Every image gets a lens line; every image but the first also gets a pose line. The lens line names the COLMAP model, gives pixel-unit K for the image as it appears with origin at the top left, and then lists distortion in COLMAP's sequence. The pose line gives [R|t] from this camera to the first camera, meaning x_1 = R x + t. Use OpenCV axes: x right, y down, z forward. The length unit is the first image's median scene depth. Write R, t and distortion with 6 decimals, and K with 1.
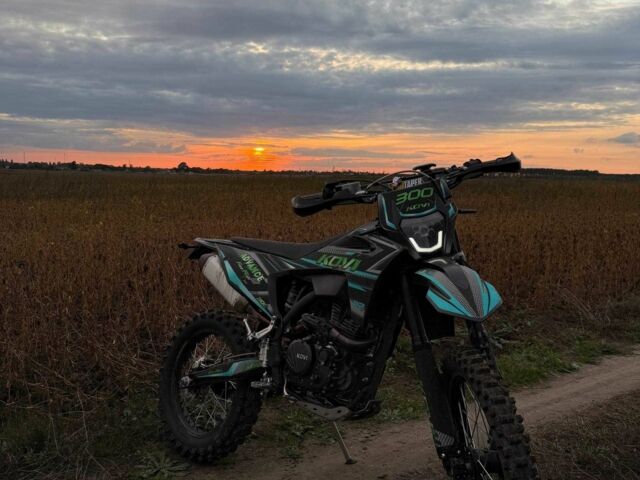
lens RADIAL K [[582.7, 0, 320.0], [0, 582.7, 240.0], [0, 0, 1]] dist [0.113400, -0.012603]
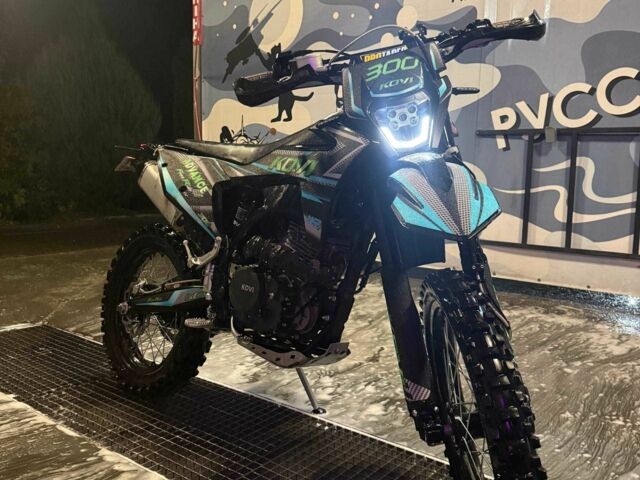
lens RADIAL K [[582.7, 0, 320.0], [0, 582.7, 240.0], [0, 0, 1]] dist [0.113400, -0.012603]
pose [[0.998938, -0.000951, -0.046060, 0.099420], [0.006874, 0.991672, 0.128604, 0.036094], [0.045554, -0.128784, 0.990626, 0.241749]]
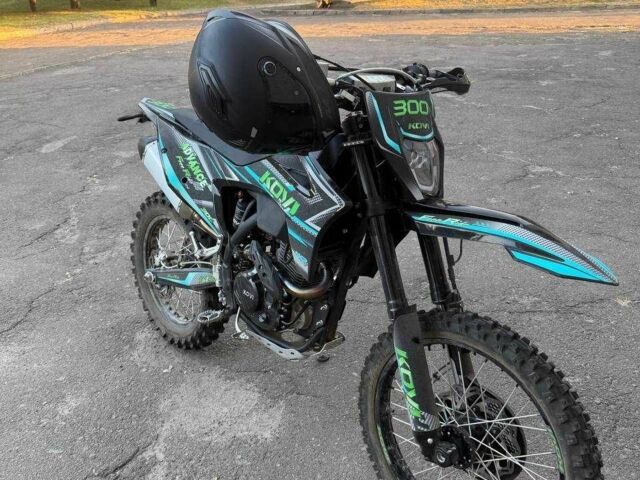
lens RADIAL K [[582.7, 0, 320.0], [0, 582.7, 240.0], [0, 0, 1]] dist [0.113400, -0.012603]
pose [[0.992324, -0.011421, -0.123135, 0.176445], [0.066958, 0.886760, 0.457354, -0.251747], [0.103968, -0.462088, 0.880719, 0.286339]]
